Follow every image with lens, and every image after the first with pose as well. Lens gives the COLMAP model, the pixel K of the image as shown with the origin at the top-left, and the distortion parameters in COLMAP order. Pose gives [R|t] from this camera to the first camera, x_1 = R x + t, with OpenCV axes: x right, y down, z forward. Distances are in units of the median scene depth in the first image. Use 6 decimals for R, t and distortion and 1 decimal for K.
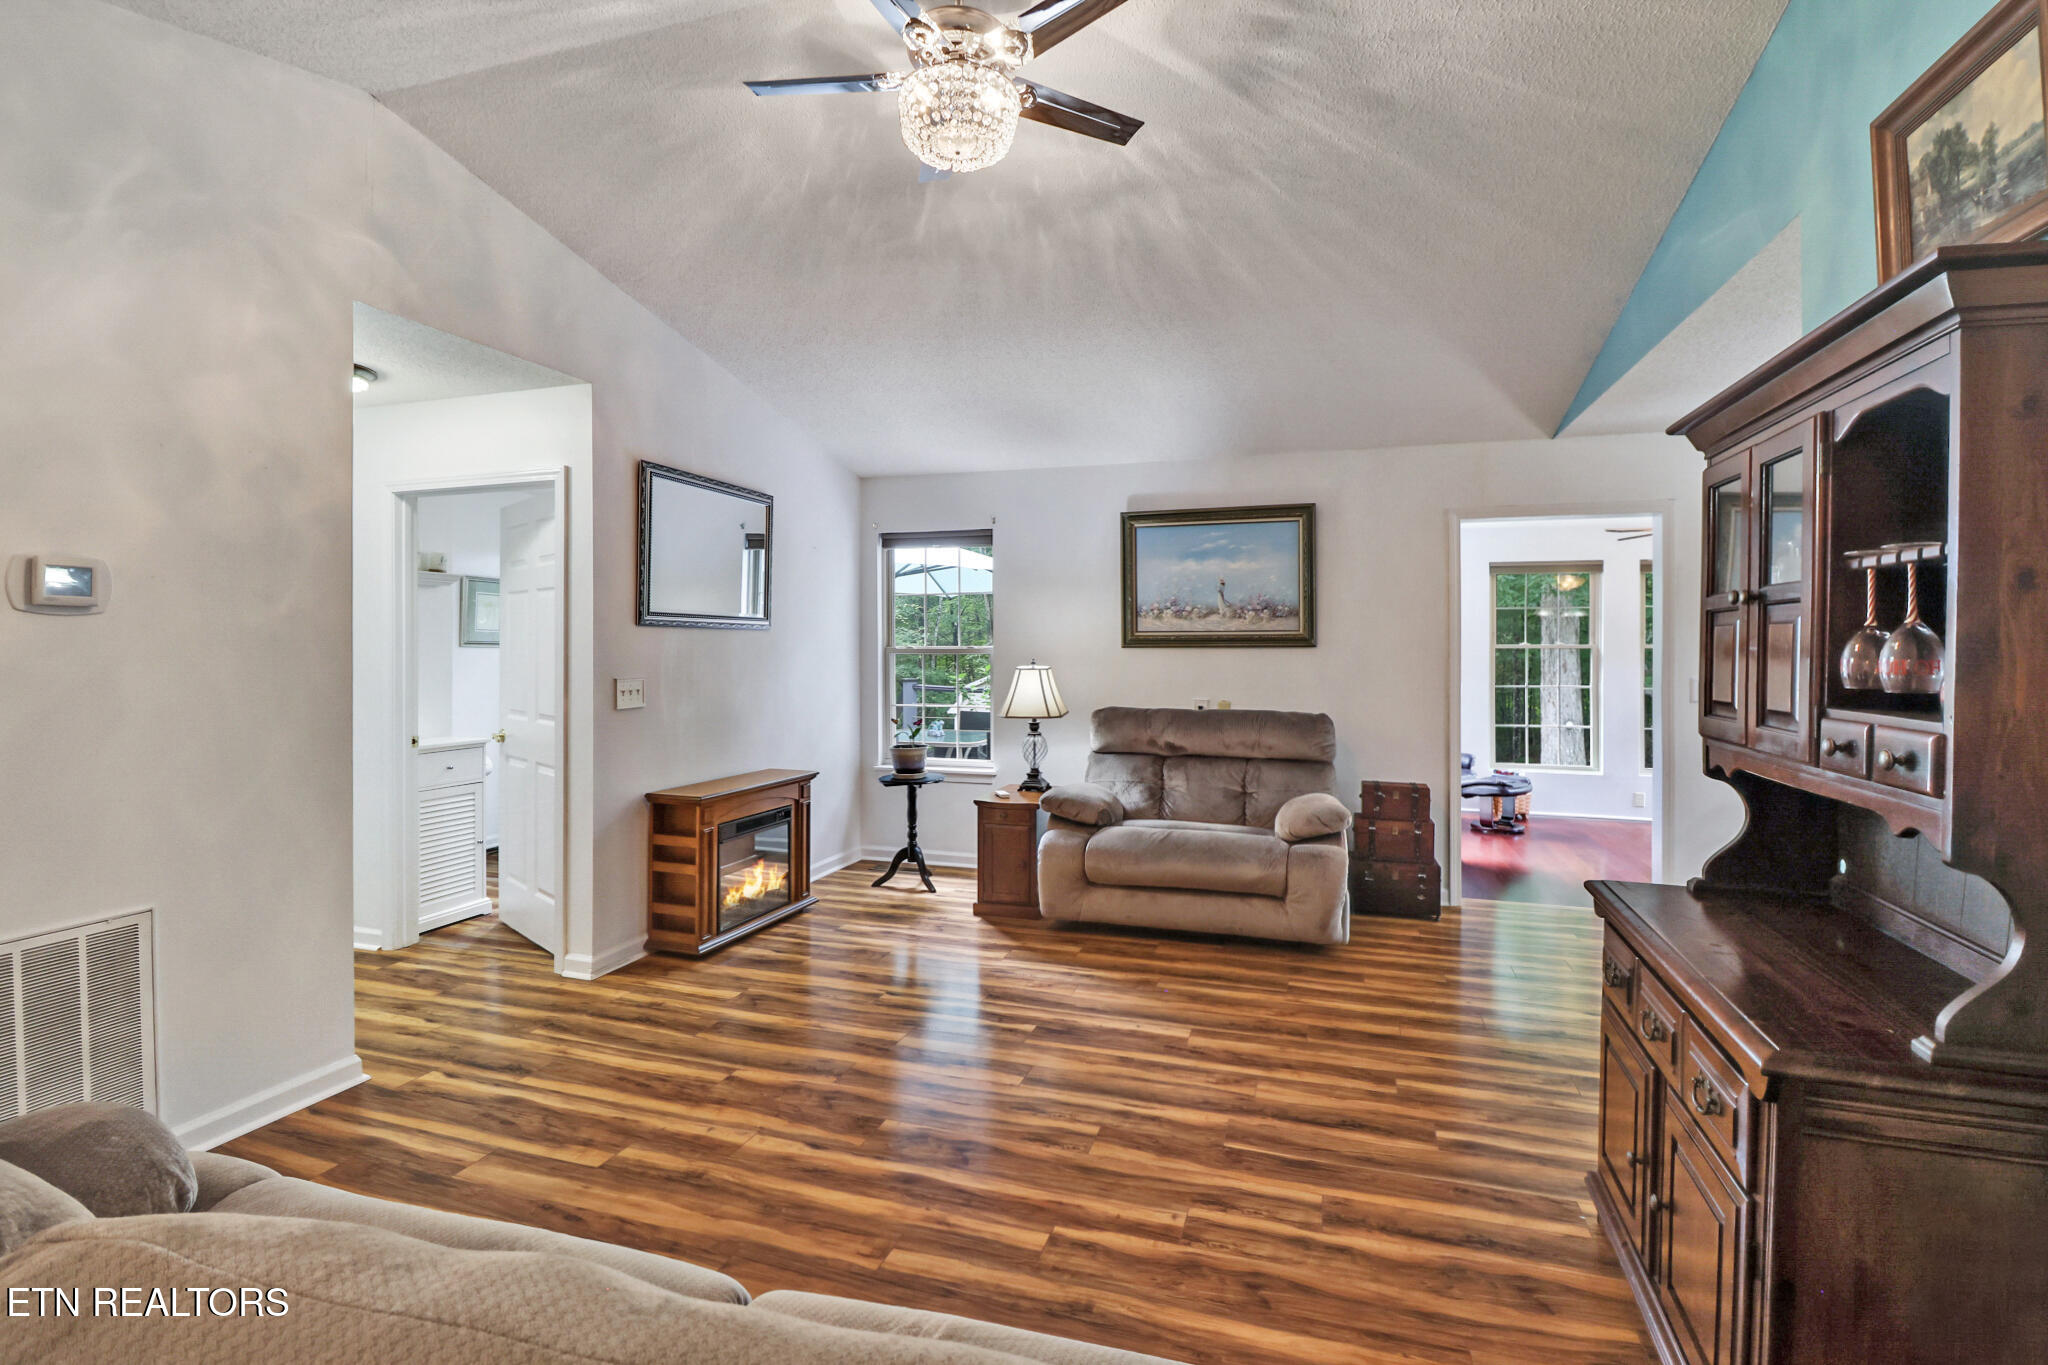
lens RADIAL K [[951.9, 0, 1031.5], [0, 951.9, 654.3], [0, 0, 1]] dist [-0.000003, -0.006439]
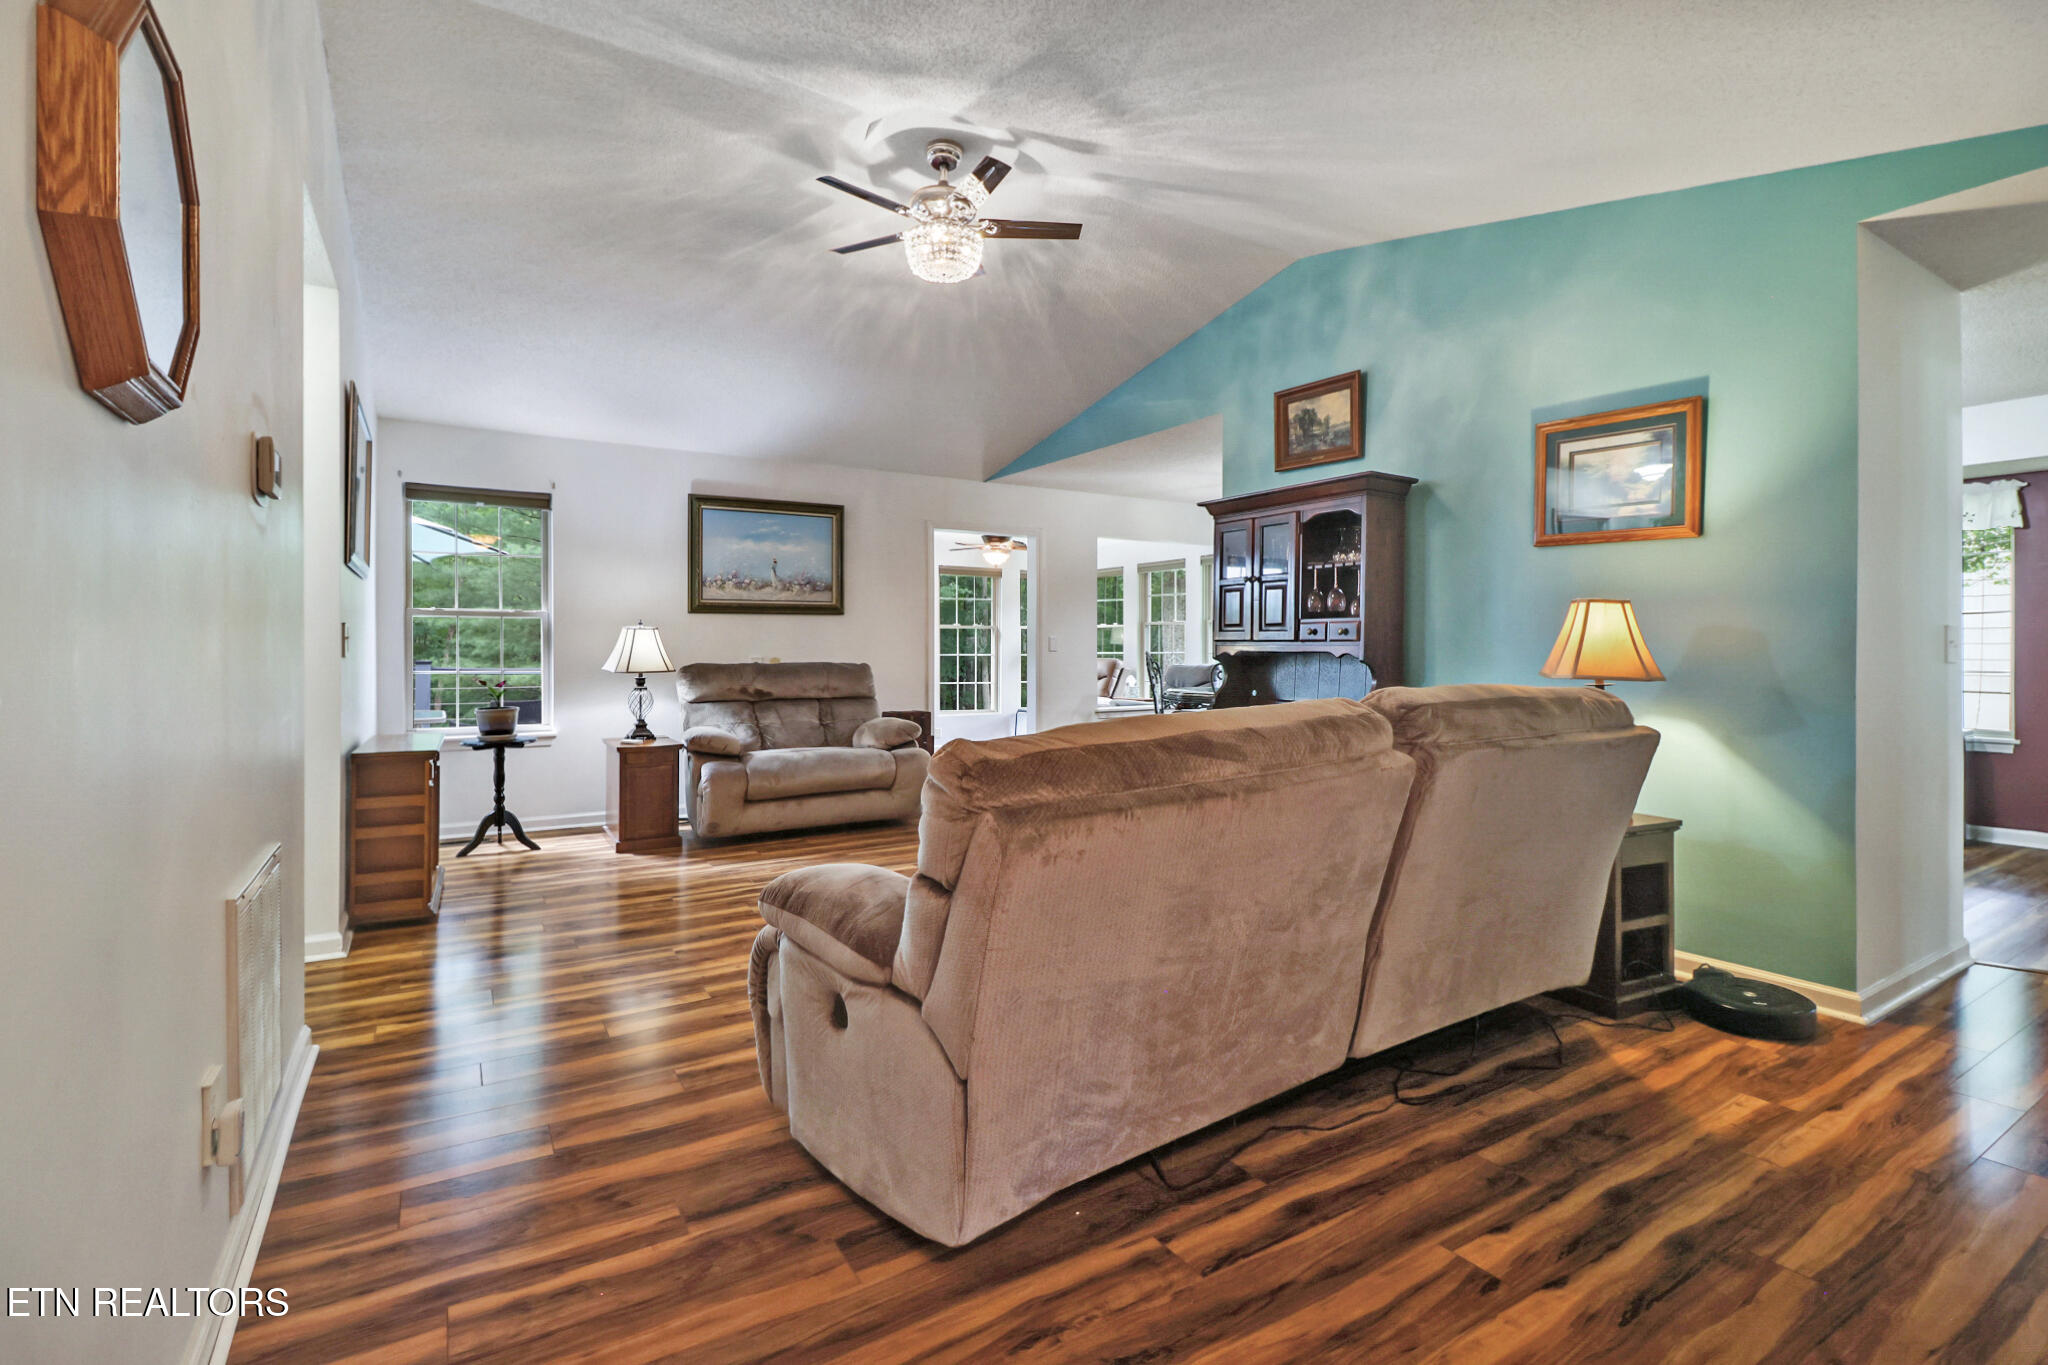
lens RADIAL K [[951.9, 0, 1039.8], [0, 951.9, 667.6], [0, 0, 1]] dist [-0.000003, -0.006439]
pose [[0.643061, -0.019616, 0.765564, -0.831498], [0.007791, 0.999788, 0.019073, 0.065670], [-0.765776, -0.006301, 0.643077, -0.090259]]
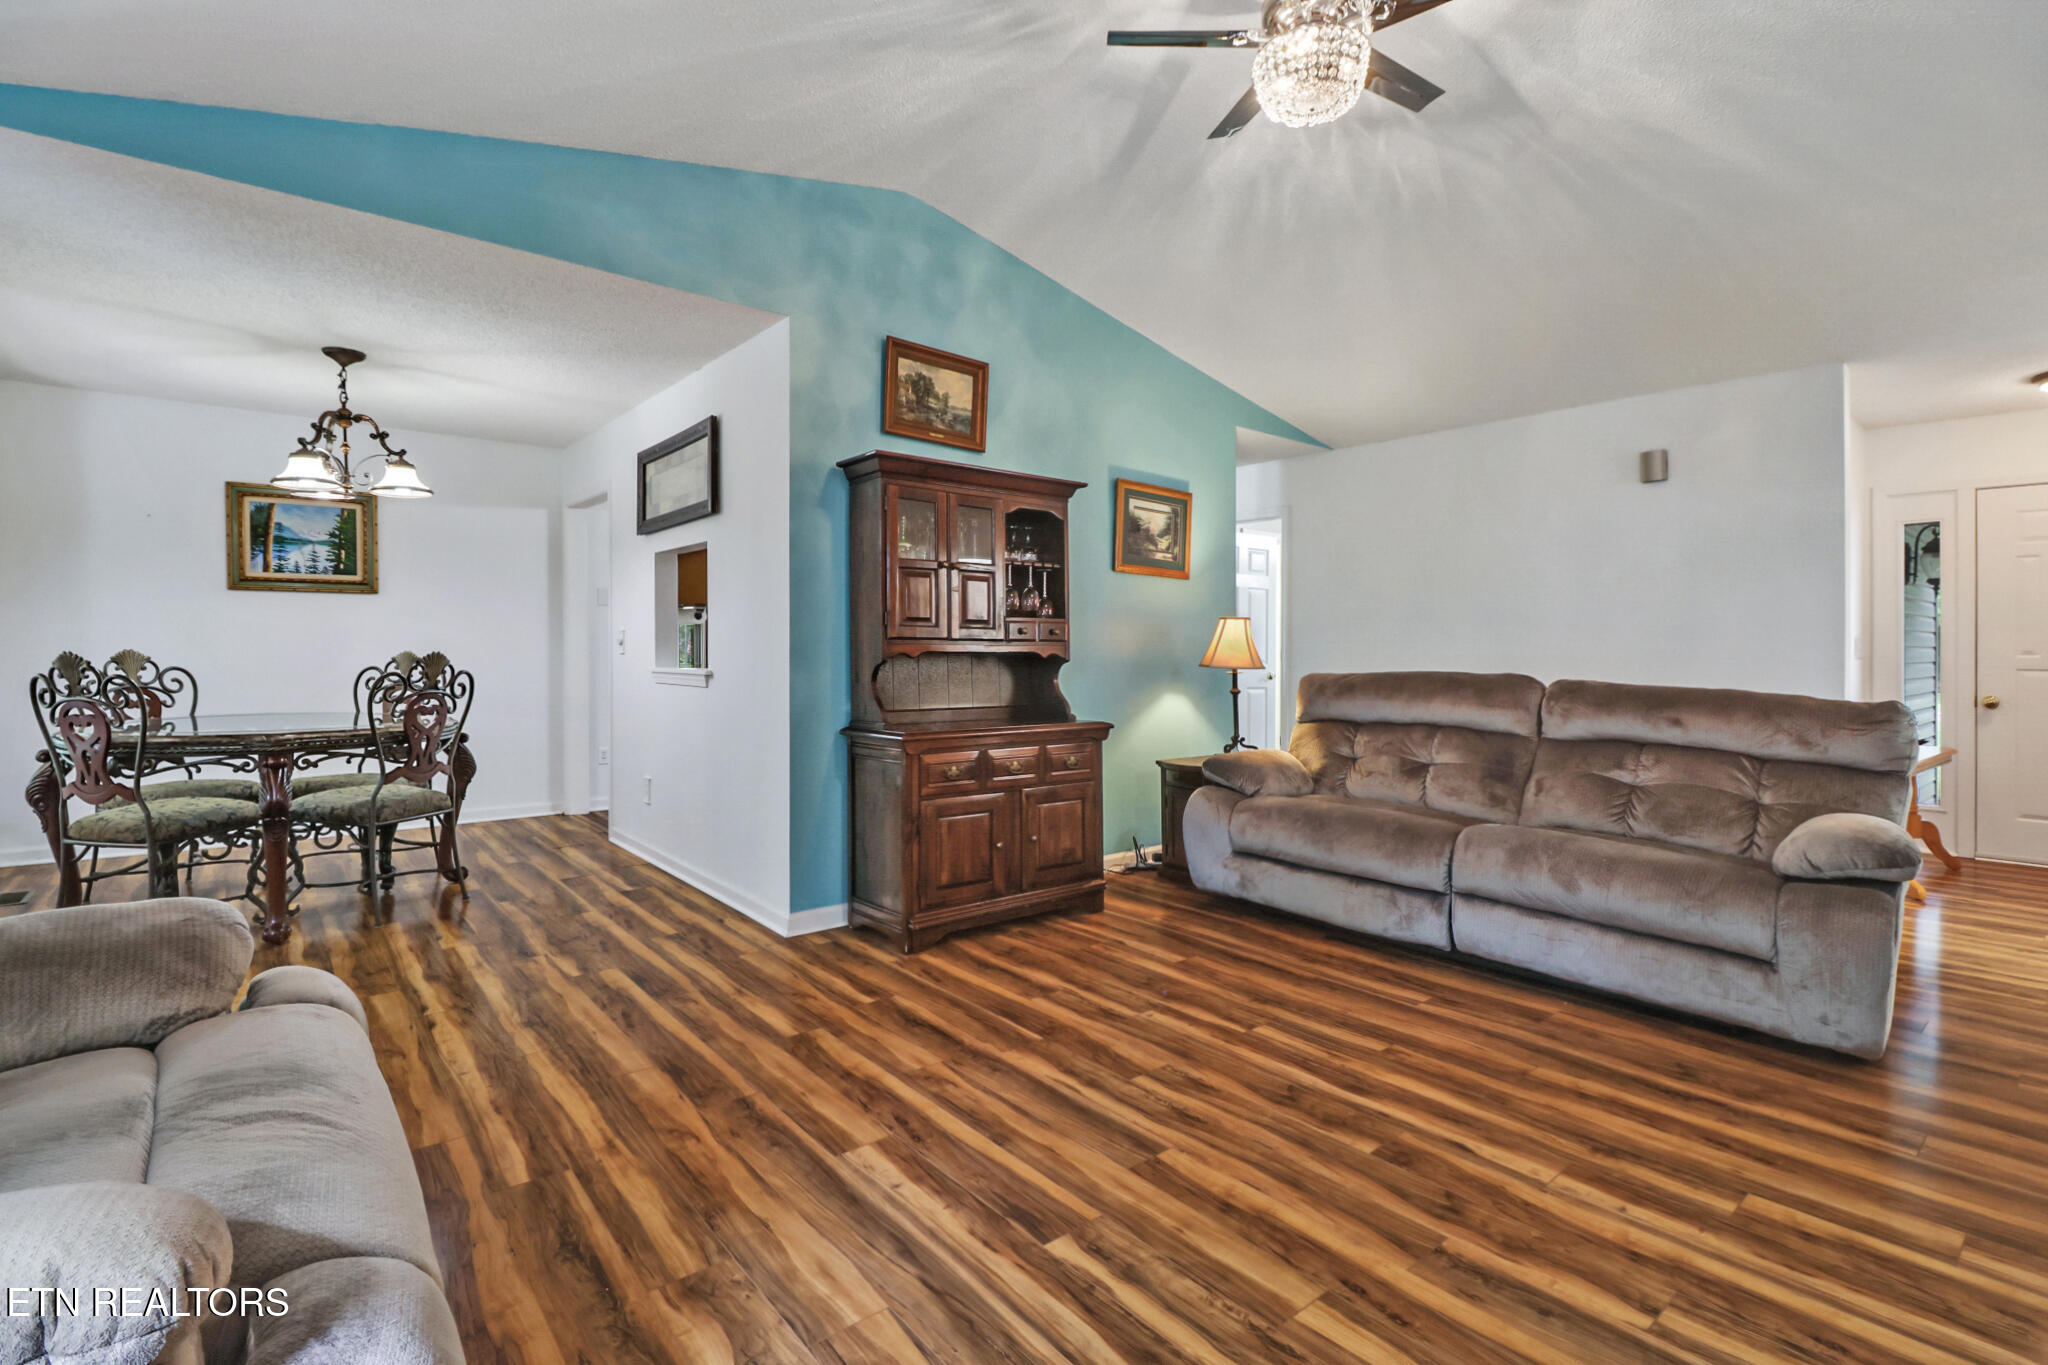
lens RADIAL K [[951.9, 0, 1028.5], [0, 951.9, 650.6], [0, 0, 1]] dist [-0.000003, -0.006439]
pose [[-0.841433, -0.010433, 0.540260, -0.275590], [-0.004073, 0.999908, 0.012965, 0.053940], [-0.540346, 0.008709, -0.841398, 1.481734]]
